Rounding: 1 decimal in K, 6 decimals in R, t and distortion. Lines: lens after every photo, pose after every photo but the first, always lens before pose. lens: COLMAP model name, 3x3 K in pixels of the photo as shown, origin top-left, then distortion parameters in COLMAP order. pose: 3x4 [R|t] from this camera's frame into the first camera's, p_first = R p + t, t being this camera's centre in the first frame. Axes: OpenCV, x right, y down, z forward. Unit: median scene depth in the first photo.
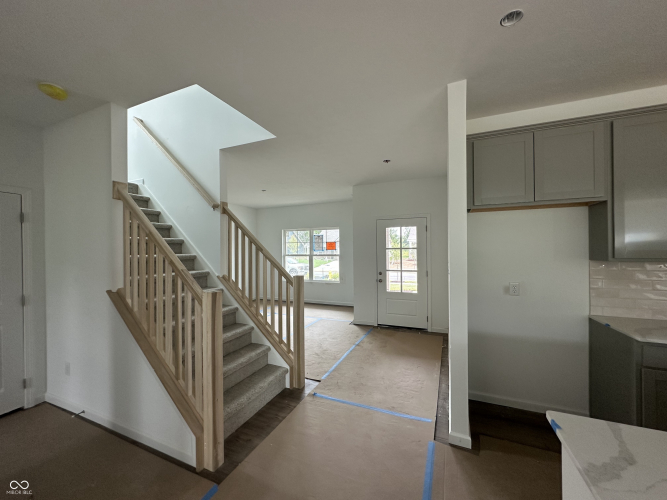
lens RADIAL K [[265.0, 0, 333.9], [0, 265.0, 252.8], [0, 0, 1]] dist [-0.000872, -0.000144]
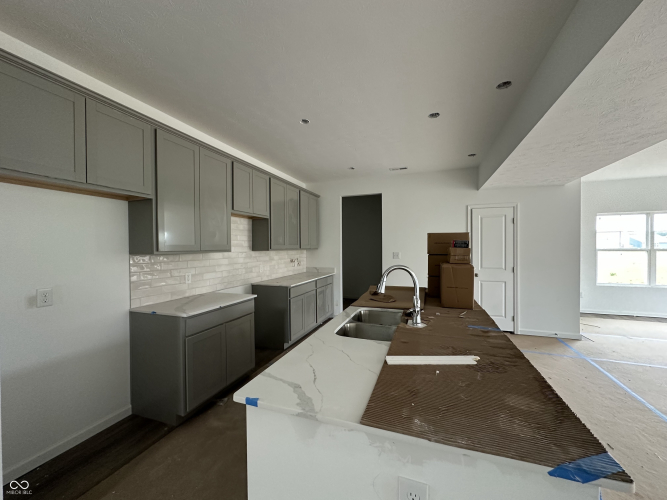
lens RADIAL K [[265.0, 0, 335.4], [0, 265.0, 248.2], [0, 0, 1]] dist [-0.000872, -0.000144]
pose [[-0.092493, 0.001435, 0.995712, -0.092675], [0.010714, 0.999942, -0.000446, 0.011079], [-0.995656, 0.010627, -0.092503, 0.257573]]
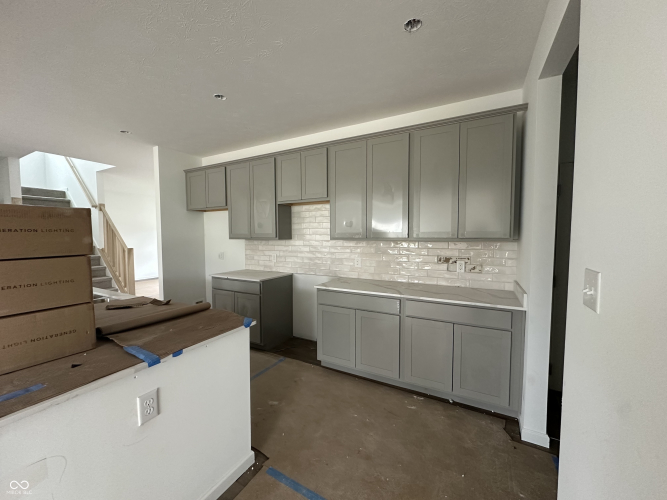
lens RADIAL K [[265.0, 0, 335.6], [0, 265.0, 249.5], [0, 0, 1]] dist [-0.000872, -0.000144]
pose [[0.995727, 0.005603, -0.092180, 1.449839], [-0.000616, 0.998538, 0.054045, 0.000491], [0.092348, -0.053757, 0.994275, -0.622500]]
